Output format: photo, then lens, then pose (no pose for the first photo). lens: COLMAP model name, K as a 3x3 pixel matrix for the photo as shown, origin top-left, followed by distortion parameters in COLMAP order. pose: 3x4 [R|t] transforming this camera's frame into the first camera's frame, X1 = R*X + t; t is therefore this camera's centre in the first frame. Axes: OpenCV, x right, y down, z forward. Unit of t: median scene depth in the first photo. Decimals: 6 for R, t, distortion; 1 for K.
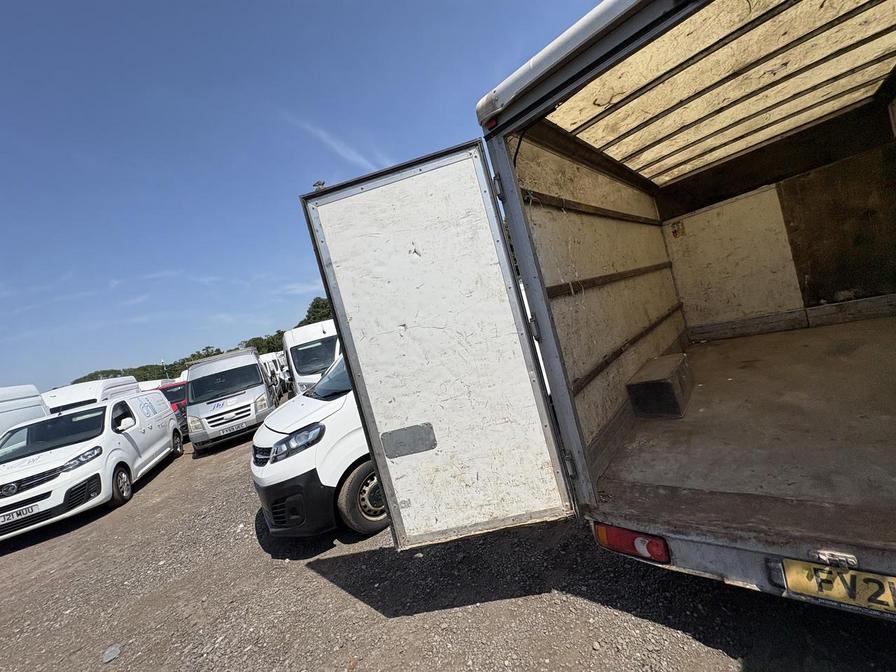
lens RADIAL K [[359.2, 0, 448.3], [0, 359.2, 338.4], [0, 0, 1]] dist [-0.000652, 0.001050]
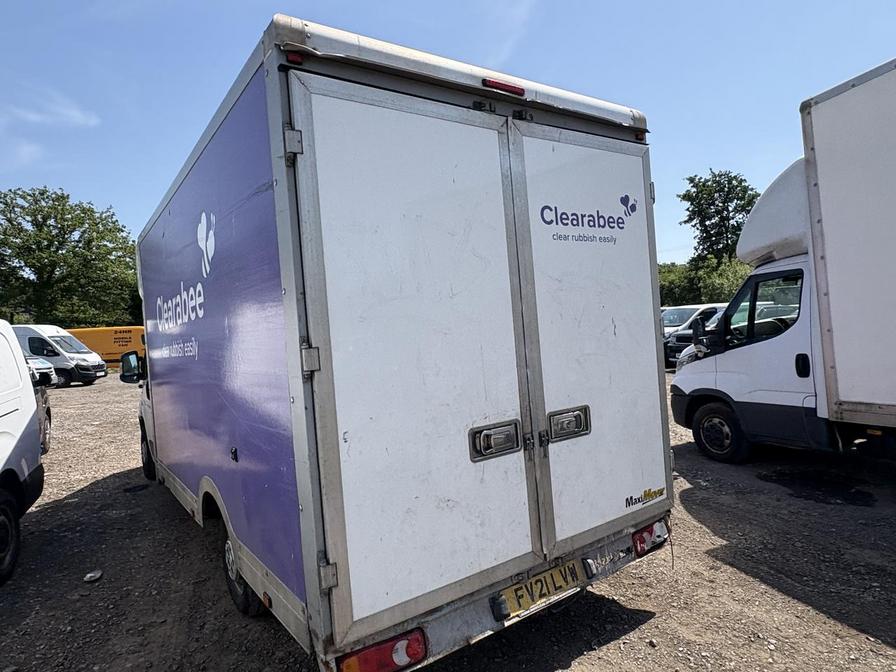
lens RADIAL K [[559.5, 0, 445.4], [0, 559.5, 334.7], [0, 0, 1]] dist [-0.004822, 0.006385]
pose [[0.234681, 0.235937, 0.943005, -0.592044], [0.042253, 0.966705, -0.252382, 0.172871], [-0.971154, 0.099074, 0.216898, 0.451727]]
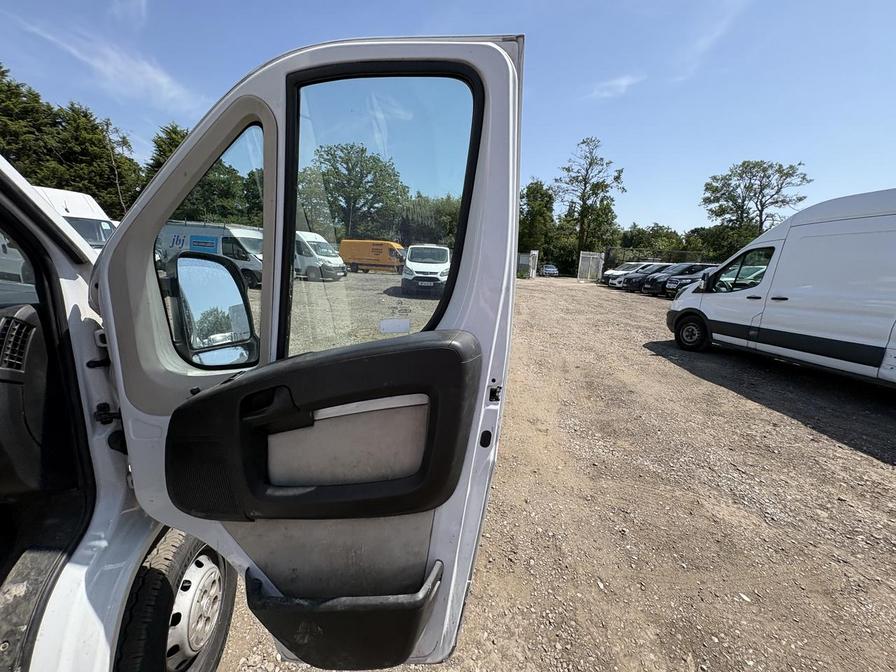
lens RADIAL K [[359.2, 0, 448.4], [0, 359.2, 331.8], [0, 0, 1]] dist [-0.000652, 0.001050]
pose [[0.585266, 0.127389, 0.800772, 2.301674], [-0.164287, 0.985728, -0.036739, -0.653830], [-0.794024, -0.110054, 0.597841, 1.406664]]
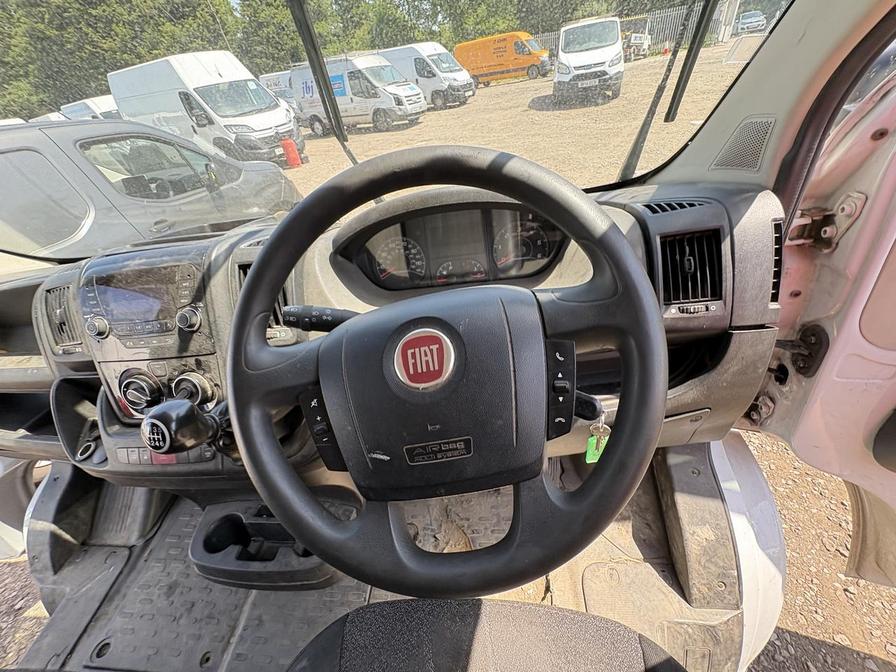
lens RADIAL K [[359.2, 0, 446.9], [0, 359.2, 335.4], [0, 0, 1]] dist [-0.000652, 0.001050]
pose [[0.807959, -0.234816, 0.540429, 2.023830], [-0.028098, 0.900768, 0.433390, -0.626520], [-0.588568, -0.365346, 0.721186, 1.886909]]
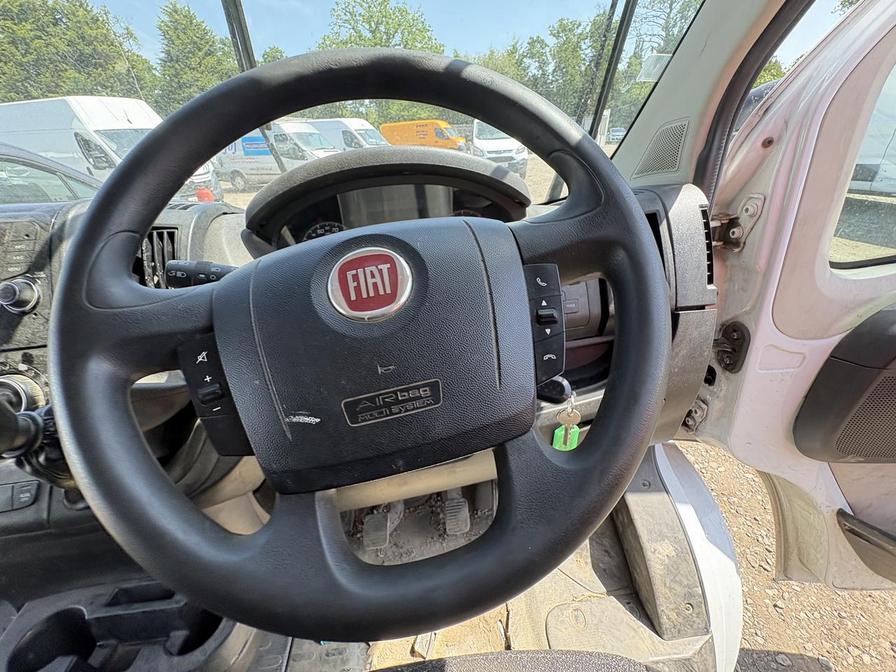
lens RADIAL K [[359.2, 0, 447.2], [0, 359.2, 335.9], [0, 0, 1]] dist [-0.000652, 0.001050]
pose [[0.677007, -0.148789, 0.720779, 2.028441], [-0.080868, 0.958382, 0.273794, -0.571755], [-0.731520, -0.243649, 0.636800, 1.904465]]
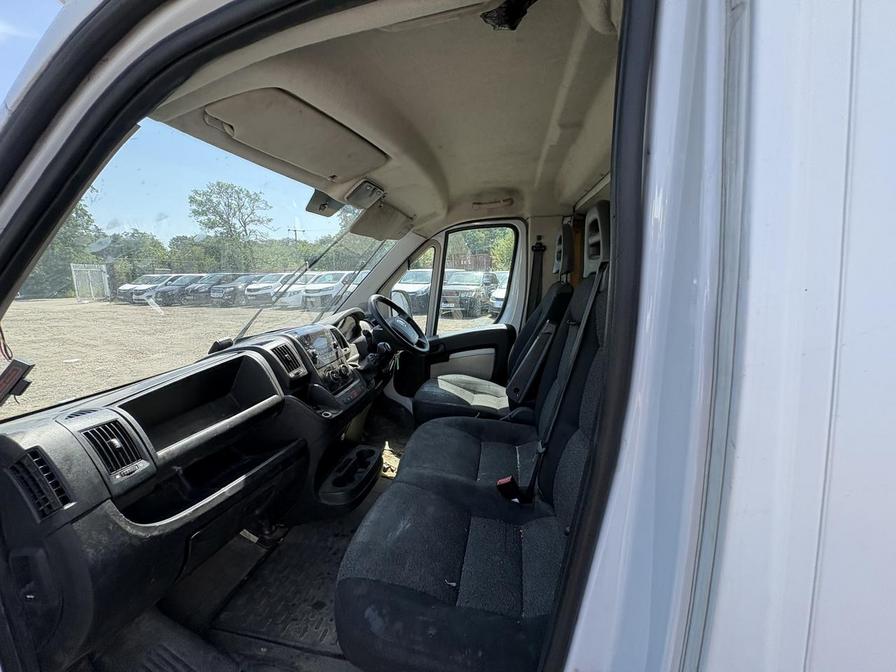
lens RADIAL K [[359.2, 0, 448.5], [0, 359.2, 335.6], [0, 0, 1]] dist [-0.000652, 0.001050]
pose [[-0.513718, 0.123631, 0.849005, 1.306296], [0.191373, 0.981144, -0.027077, -0.476750], [-0.836343, 0.148567, -0.527691, 2.332231]]
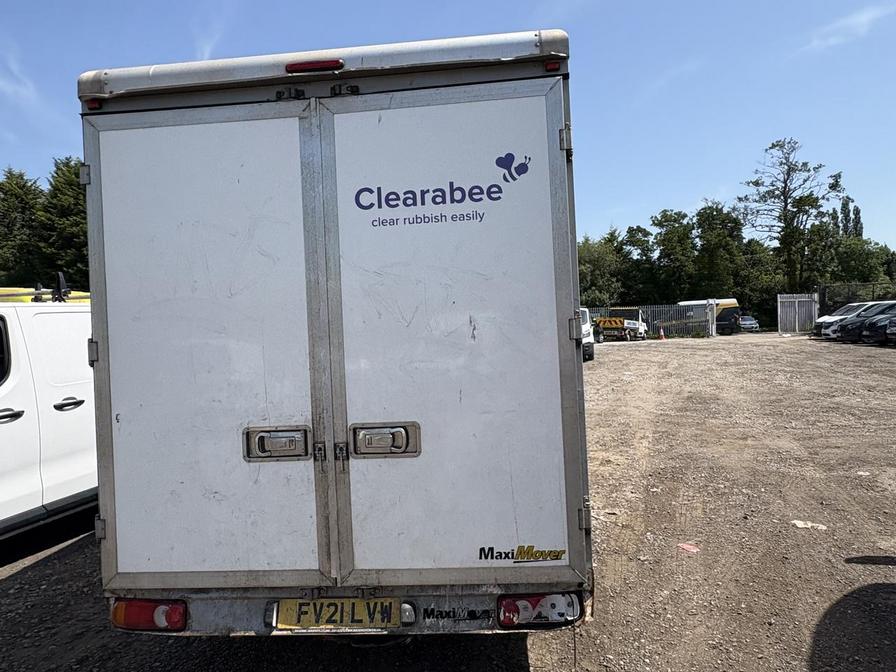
lens RADIAL K [[559.5, 0, 447.4], [0, 559.5, 331.0], [0, 0, 1]] dist [-0.004822, 0.006385]
pose [[0.780075, 0.223756, 0.584309, 0.101565], [-0.140753, 0.972688, -0.184571, 0.041725], [-0.609649, 0.061735, 0.790264, -0.439457]]
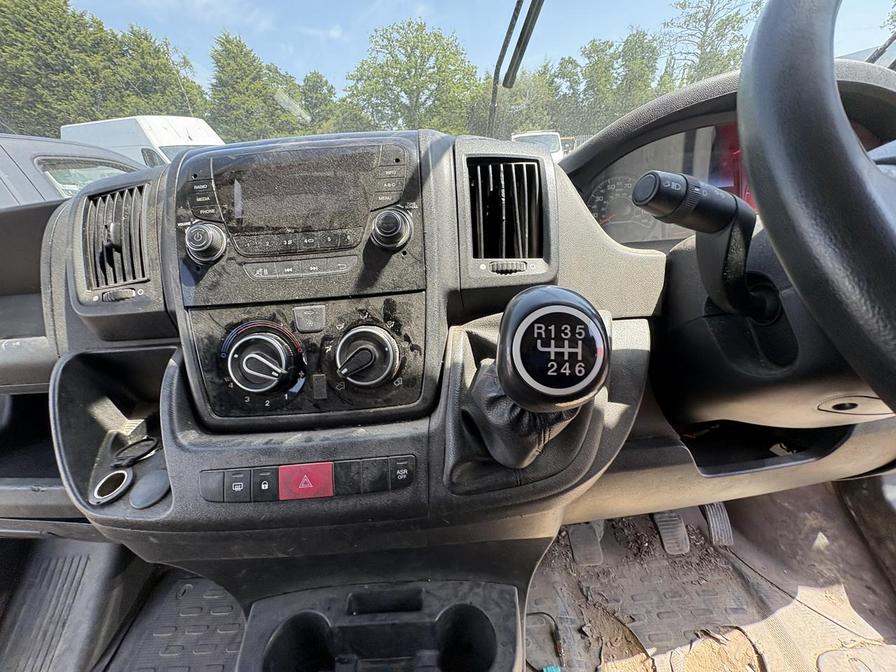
lens RADIAL K [[359.2, 0, 447.5], [0, 359.2, 334.7], [0, 0, 1]] dist [-0.000652, 0.001050]
pose [[0.722026, -0.099723, 0.684642, 1.931941], [-0.091951, 0.966948, 0.237816, -0.522746], [-0.685729, -0.234662, 0.688992, 2.042084]]
